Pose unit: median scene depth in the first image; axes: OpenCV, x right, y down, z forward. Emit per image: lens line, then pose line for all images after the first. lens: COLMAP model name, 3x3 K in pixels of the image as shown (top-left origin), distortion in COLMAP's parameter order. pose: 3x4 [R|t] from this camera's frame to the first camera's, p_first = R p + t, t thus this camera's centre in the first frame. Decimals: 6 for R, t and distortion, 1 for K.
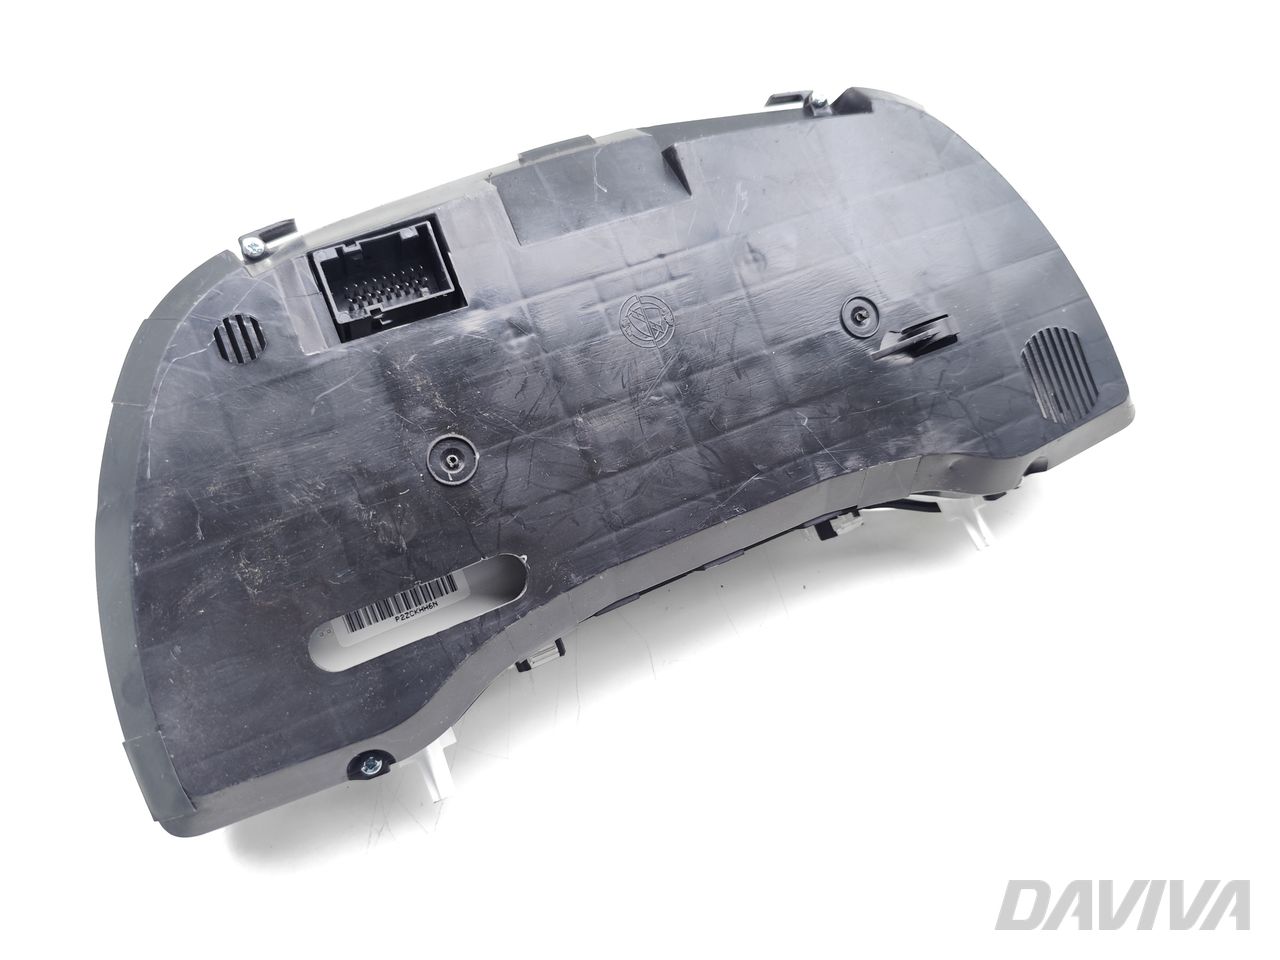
lens RADIAL K [[899.1, 0, 640.0], [0, 899.1, 480.0], [0, 0, 1]] dist [0.071267, -0.199957]
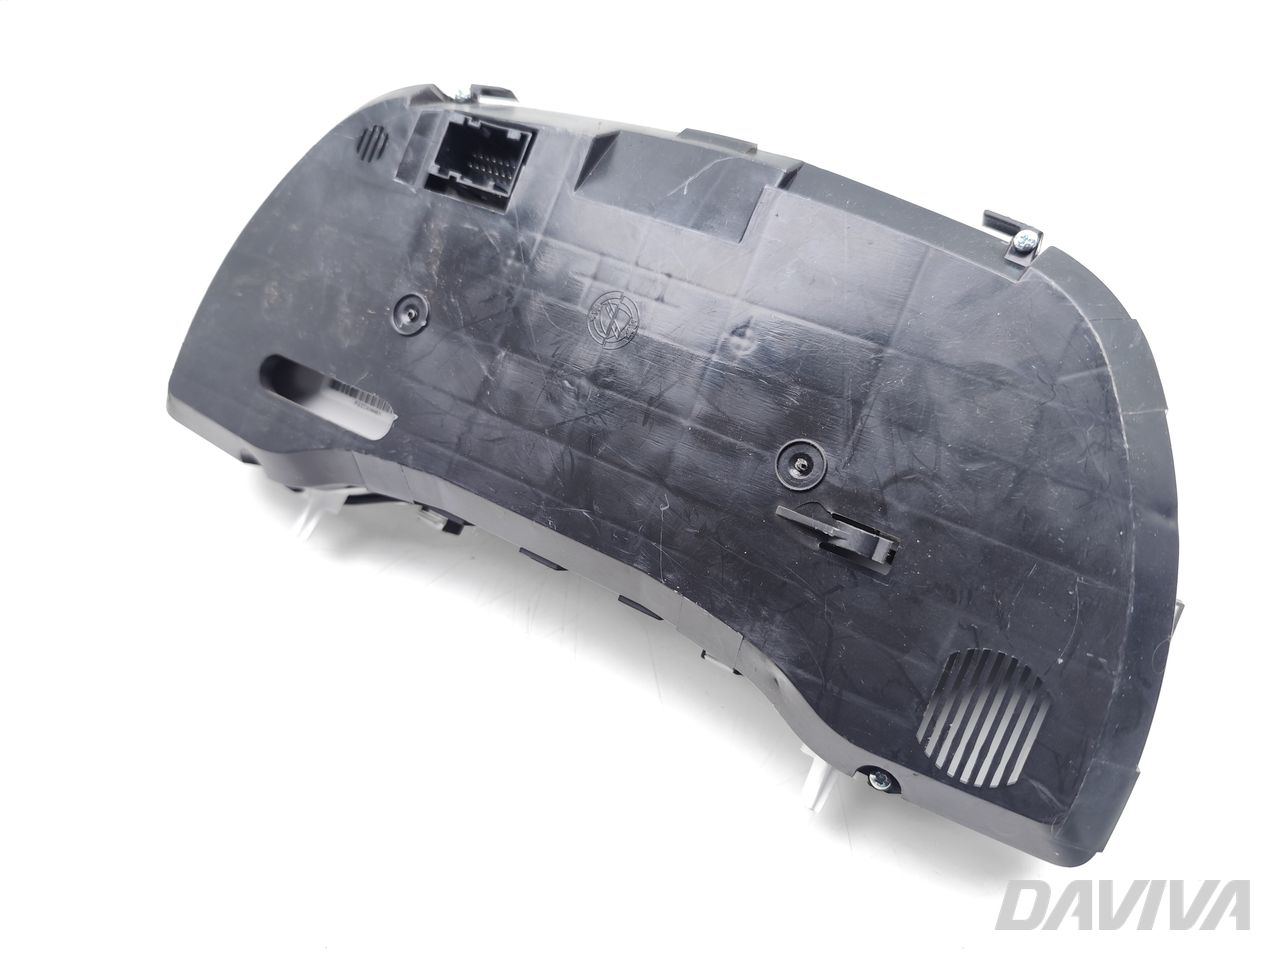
lens RADIAL K [[899.1, 0, 640.0], [0, 899.1, 480.0], [0, 0, 1]] dist [0.071267, -0.199957]
pose [[0.539905, 0.629456, -0.558828, 0.700862], [-0.602754, 0.752532, 0.265299, -0.331065], [0.587530, 0.193599, 0.785702, 0.283402]]
